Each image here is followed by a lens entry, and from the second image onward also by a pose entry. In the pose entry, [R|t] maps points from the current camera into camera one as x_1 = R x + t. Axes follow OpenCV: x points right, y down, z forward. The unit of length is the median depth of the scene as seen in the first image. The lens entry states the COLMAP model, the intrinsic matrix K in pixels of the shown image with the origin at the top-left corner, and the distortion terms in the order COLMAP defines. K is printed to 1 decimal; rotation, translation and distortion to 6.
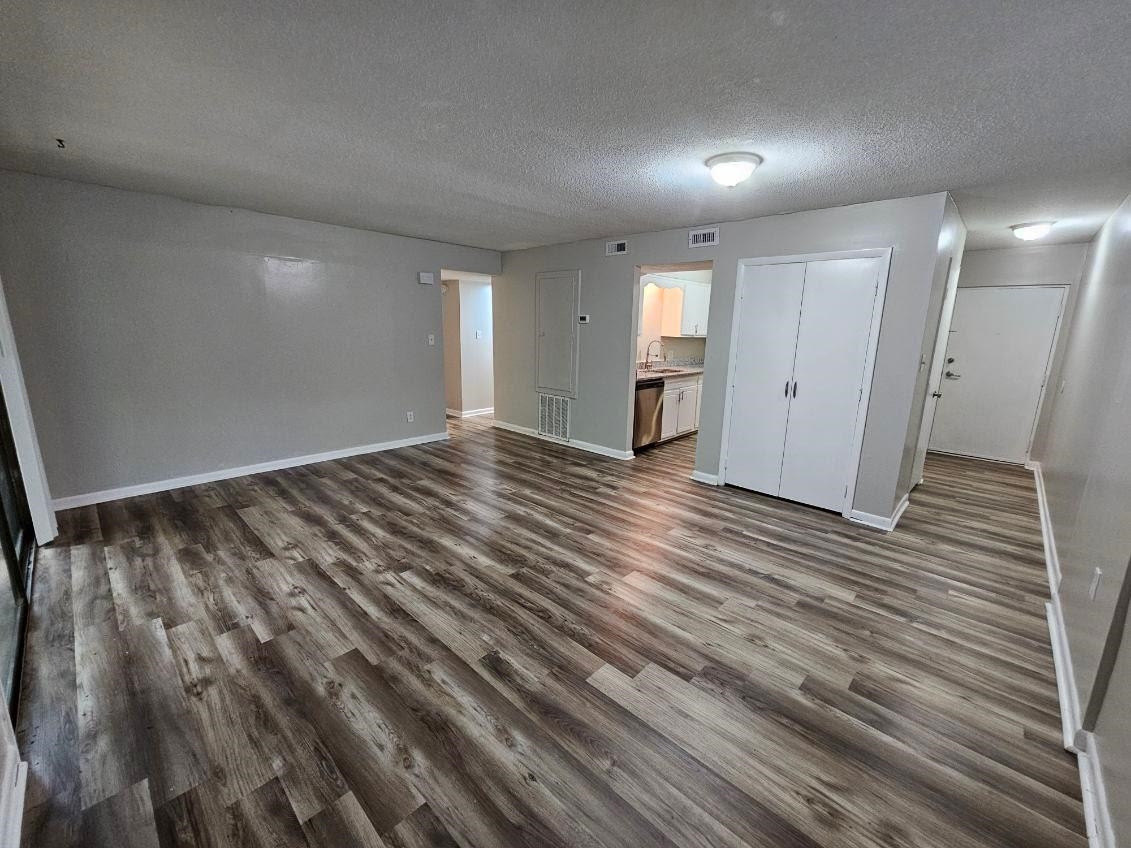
lens RADIAL K [[463.8, 0, 575.0], [0, 463.8, 424.8], [0, 0, 1]] dist [-0.005491, 0.000591]
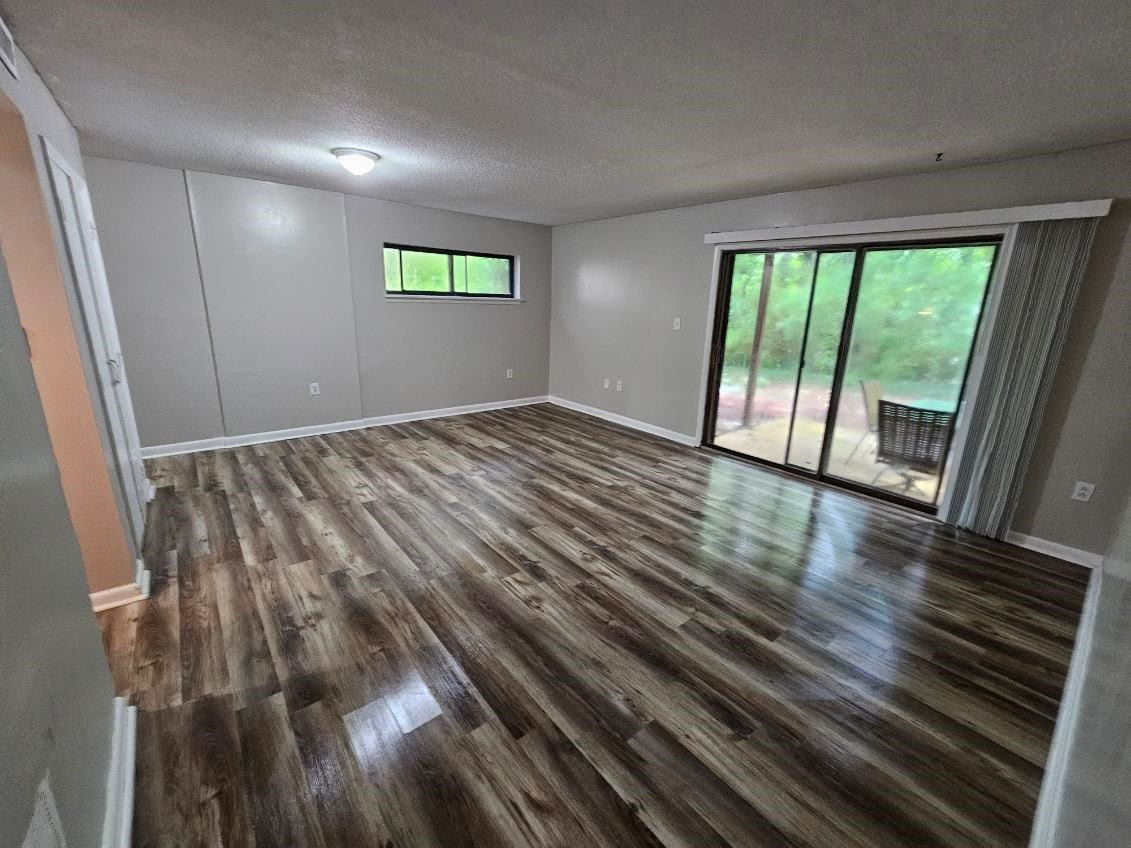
lens RADIAL K [[463.8, 0, 579.4], [0, 463.8, 427.6], [0, 0, 1]] dist [-0.005491, 0.000591]
pose [[-0.991114, -0.086579, 0.100977, -0.374307], [-0.029636, 0.883809, 0.466908, -0.446989], [-0.129669, 0.459767, -0.878522, 2.017980]]
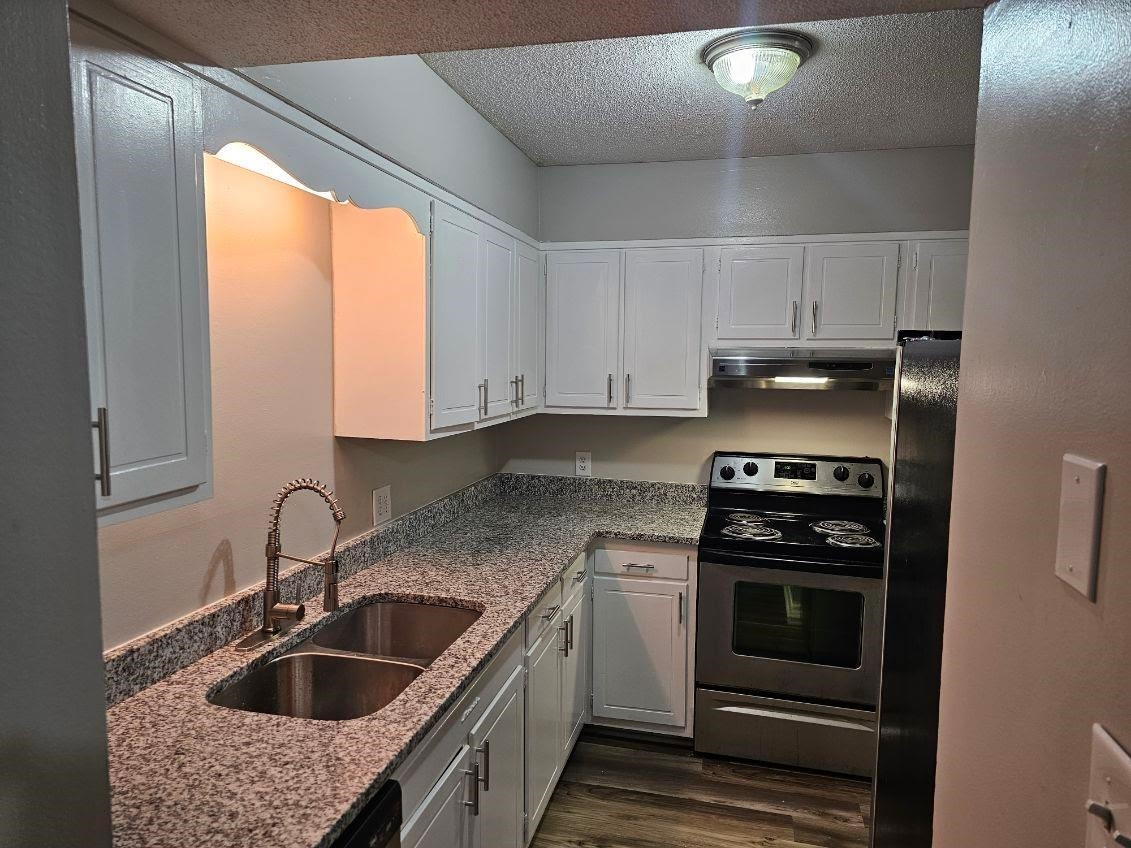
lens RADIAL K [[753.7, 0, 570.5], [0, 753.7, 426.0], [0, 0, 1]] dist [0.051041, -0.019592]
pose [[0.871511, -0.058895, 0.486826, 0.240933], [0.112240, 0.990365, -0.081118, -0.344715], [-0.477357, 0.125336, 0.869725, 1.401575]]
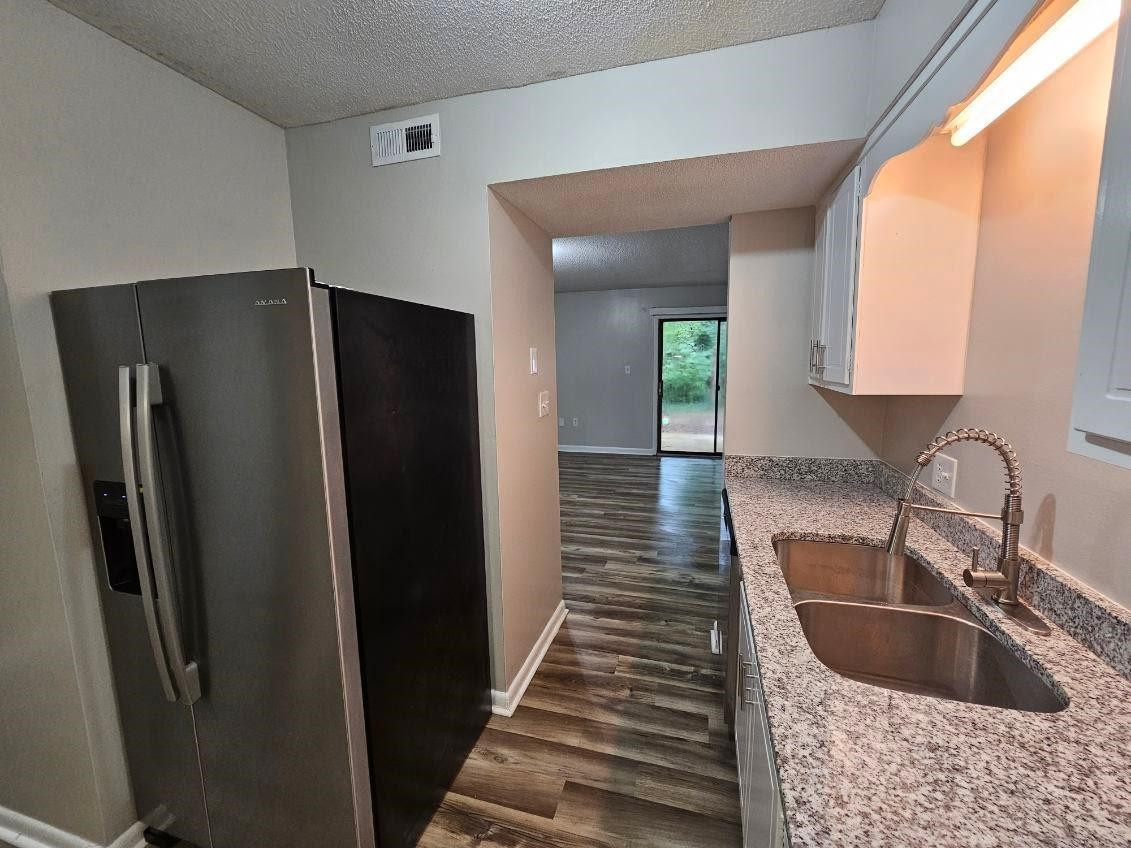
lens RADIAL K [[463.8, 0, 568.0], [0, 463.8, 424.6], [0, 0, 1]] dist [-0.005491, 0.000591]
pose [[-0.892653, 0.057087, -0.447115, 0.780013], [-0.102064, 0.940584, 0.323860, -0.464109], [0.439037, 0.334728, -0.833789, 2.212450]]
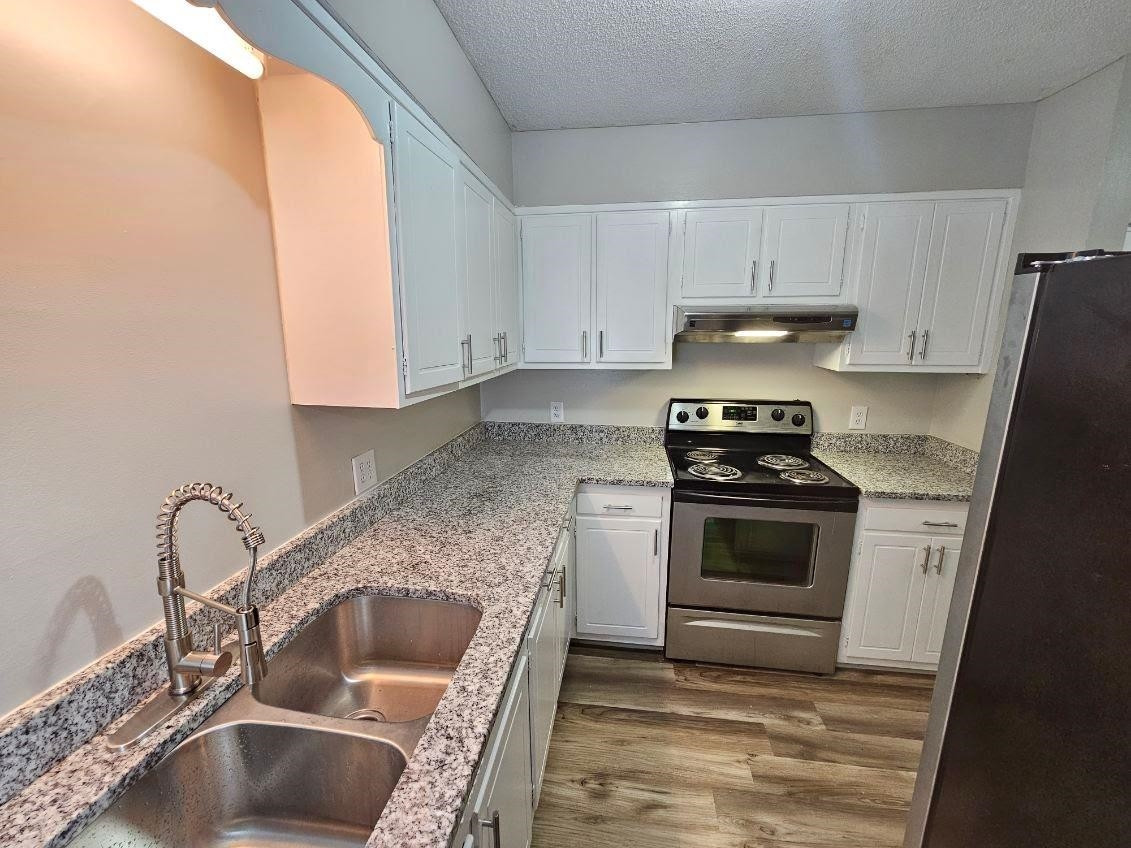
lens RADIAL K [[463.8, 0, 568.2], [0, 463.8, 421.3], [0, 0, 1]] dist [-0.005491, 0.000591]
pose [[0.817995, -0.136862, 0.558707, 0.380479], [0.143115, 0.989163, 0.032774, -0.389880], [-0.557138, 0.053150, 0.828717, 1.736101]]
